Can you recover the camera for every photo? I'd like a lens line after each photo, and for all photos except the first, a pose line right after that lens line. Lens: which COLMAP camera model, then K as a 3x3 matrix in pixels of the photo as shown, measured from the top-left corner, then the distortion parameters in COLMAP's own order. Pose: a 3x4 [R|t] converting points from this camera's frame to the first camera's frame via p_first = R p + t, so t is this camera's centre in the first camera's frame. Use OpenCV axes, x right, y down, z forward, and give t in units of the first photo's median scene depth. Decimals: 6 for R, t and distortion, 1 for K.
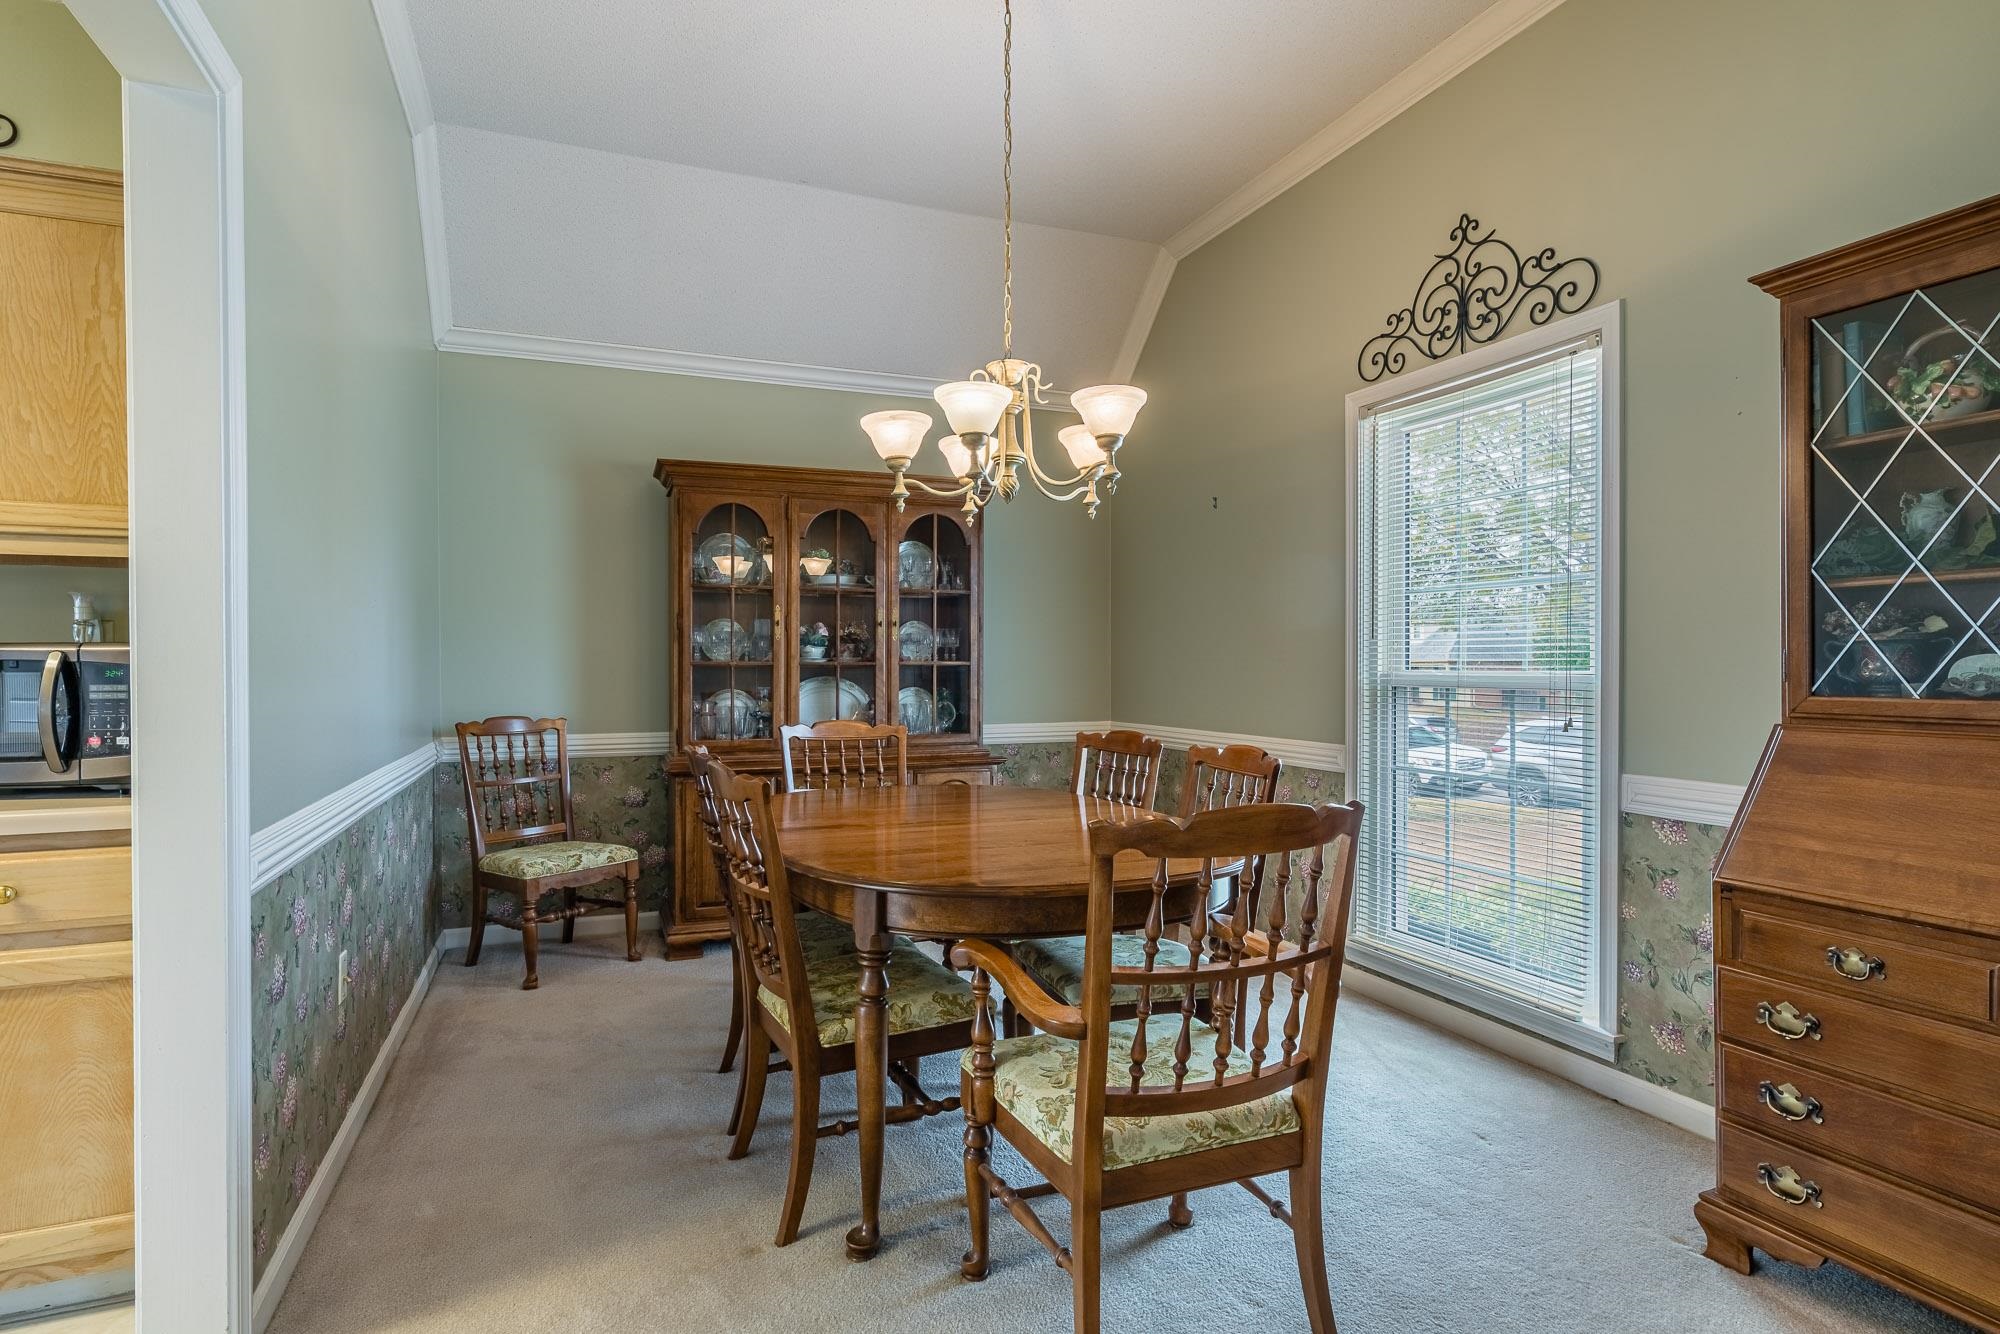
lens RADIAL K [[1014.3, 0, 1000.0], [0, 1014.3, 667.0], [0, 0, 1]] dist [-0.000597, -0.000185]
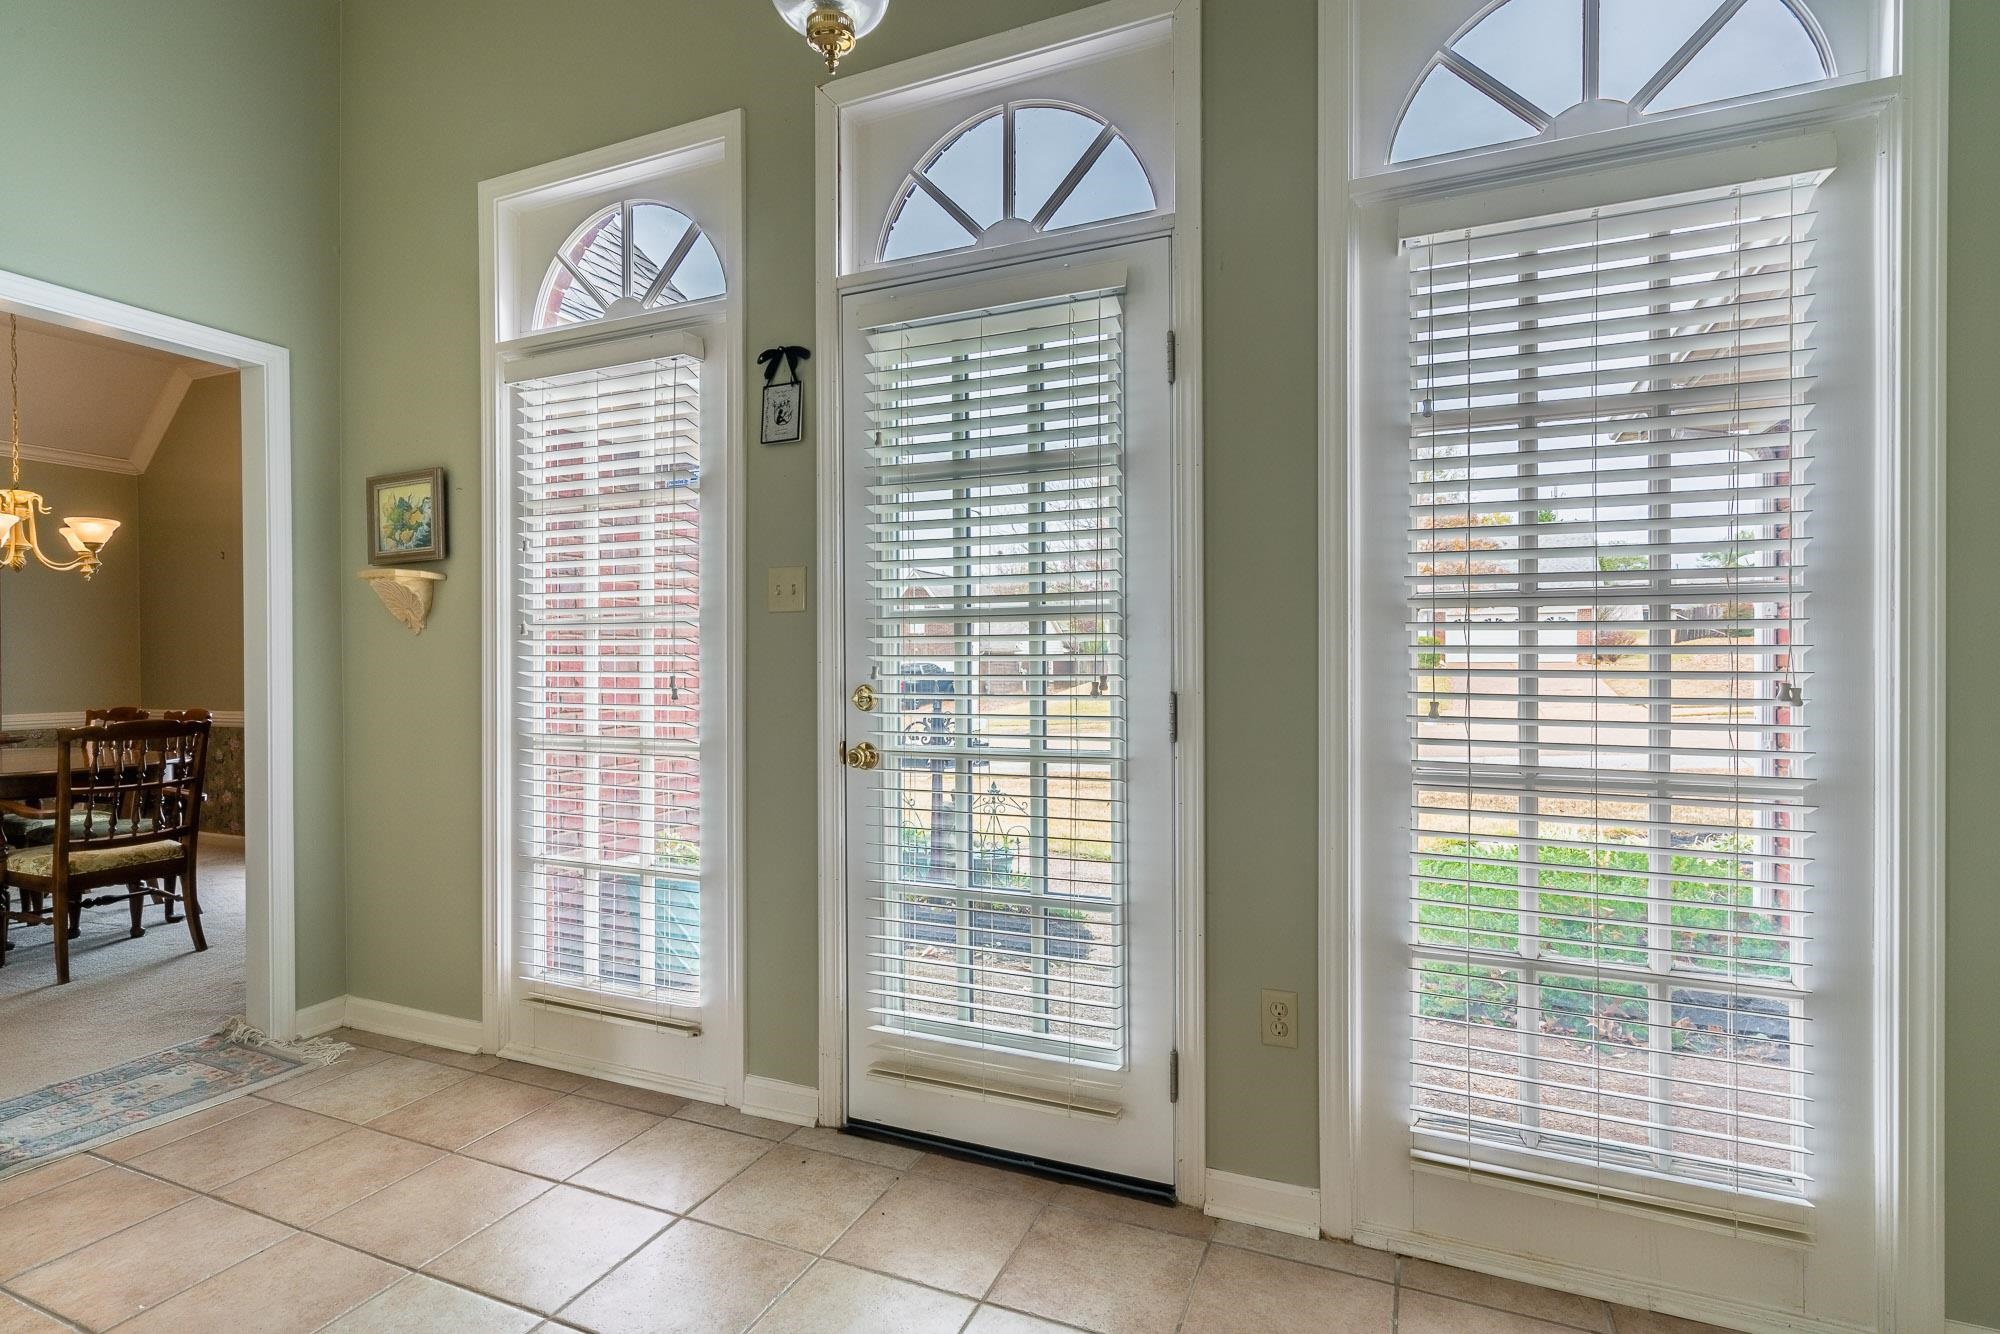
lens RADIAL K [[974.9, 0, 1000.0], [0, 974.9, 667.0], [0, 0, 1]] dist [-0.001518, -0.000308]
pose [[0.710930, -0.008797, 0.703208, 0.031911], [0.004263, 0.999957, 0.008200, -0.009420], [-0.703250, -0.002832, 0.710937, -1.383367]]
